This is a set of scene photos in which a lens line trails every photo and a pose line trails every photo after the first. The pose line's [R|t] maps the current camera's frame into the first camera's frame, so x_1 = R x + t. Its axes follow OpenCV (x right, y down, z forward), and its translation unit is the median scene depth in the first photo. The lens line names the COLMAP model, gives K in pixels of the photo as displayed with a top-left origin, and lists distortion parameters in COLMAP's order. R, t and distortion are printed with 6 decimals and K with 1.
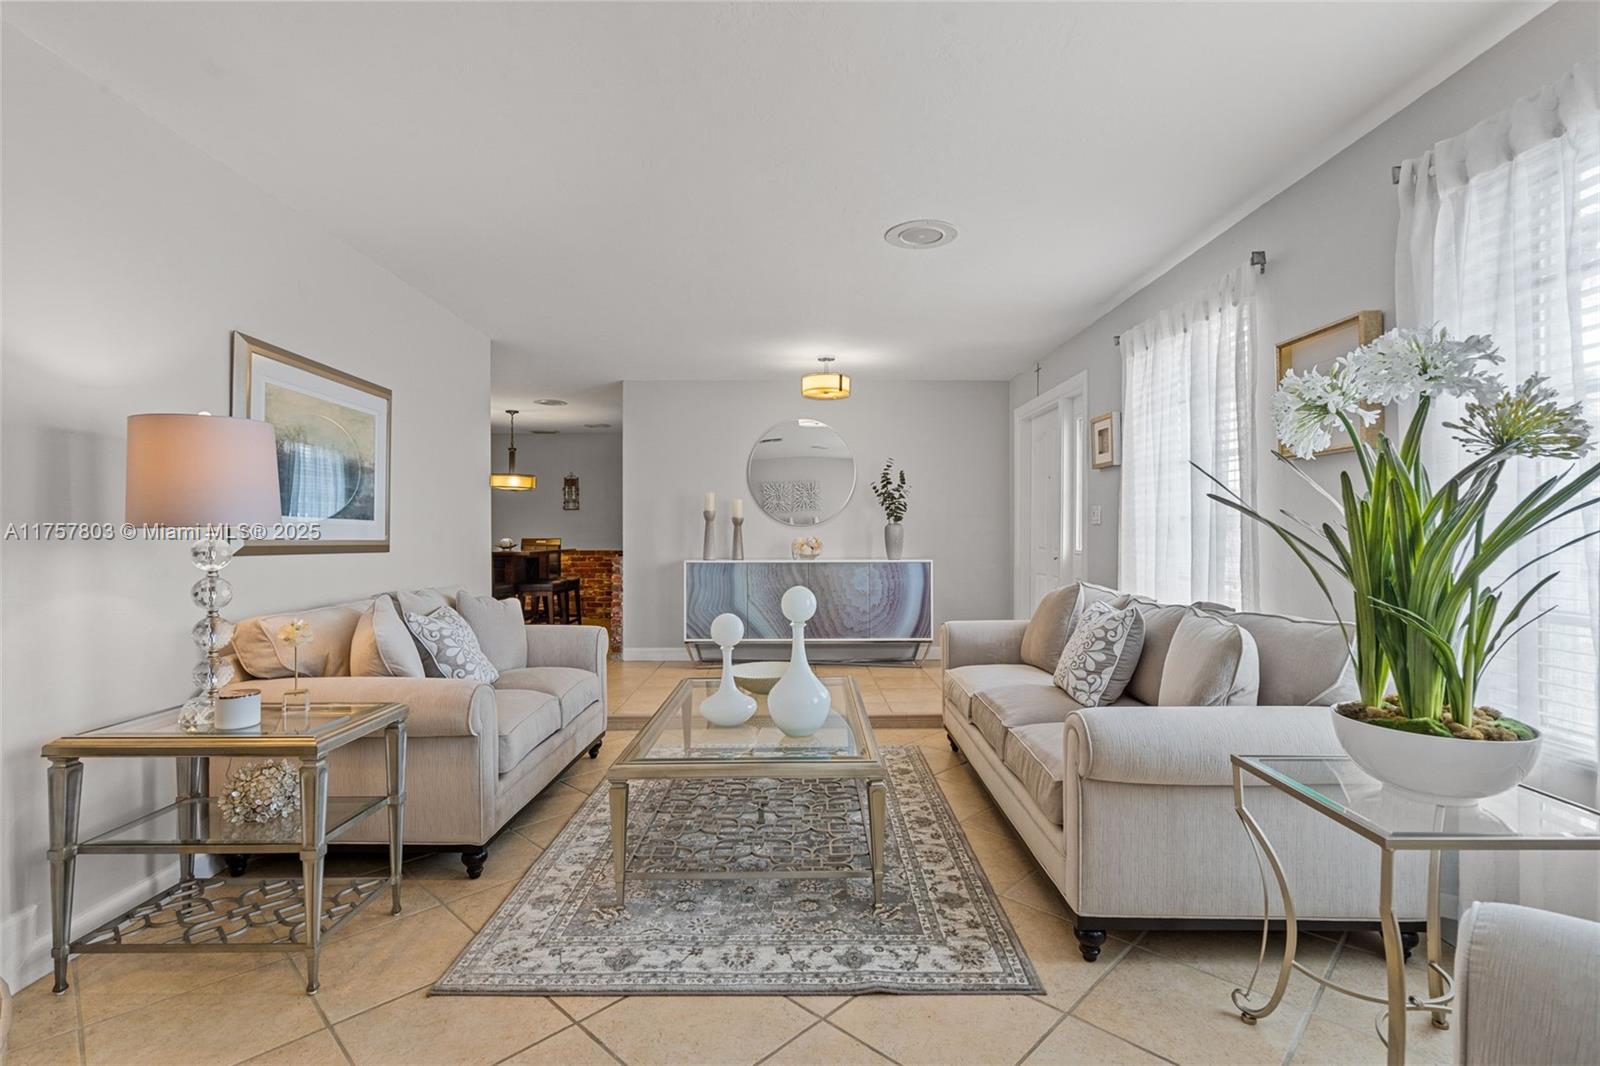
lens RADIAL K [[736.8, 0, 778.9], [0, 736.8, 530.7], [0, 0, 1]] dist [-0.001771, 0.001492]
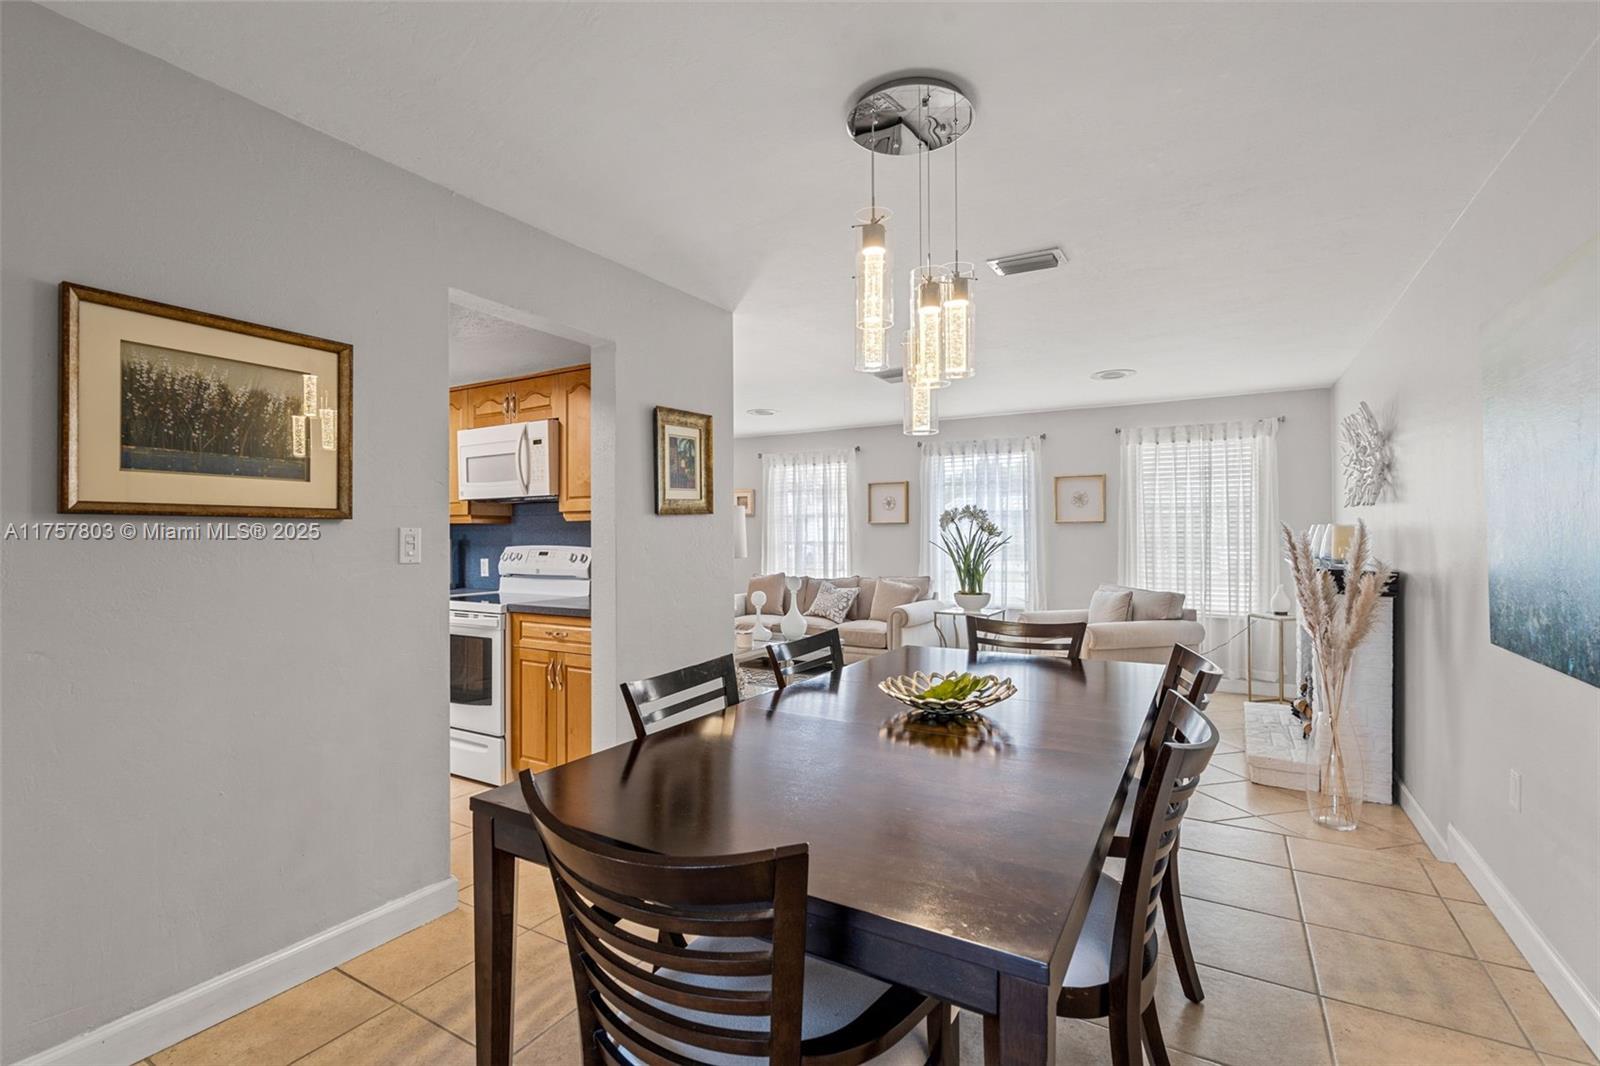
lens RADIAL K [[736.8, 0, 799.1], [0, 736.8, 535.9], [0, 0, 1]] dist [-0.001771, 0.001492]
pose [[0.496690, -0.000889, 0.867928, -2.022322], [0.000826, 1.000000, 0.000551, -0.053576], [-0.867928, 0.000443, 0.496690, -0.186765]]
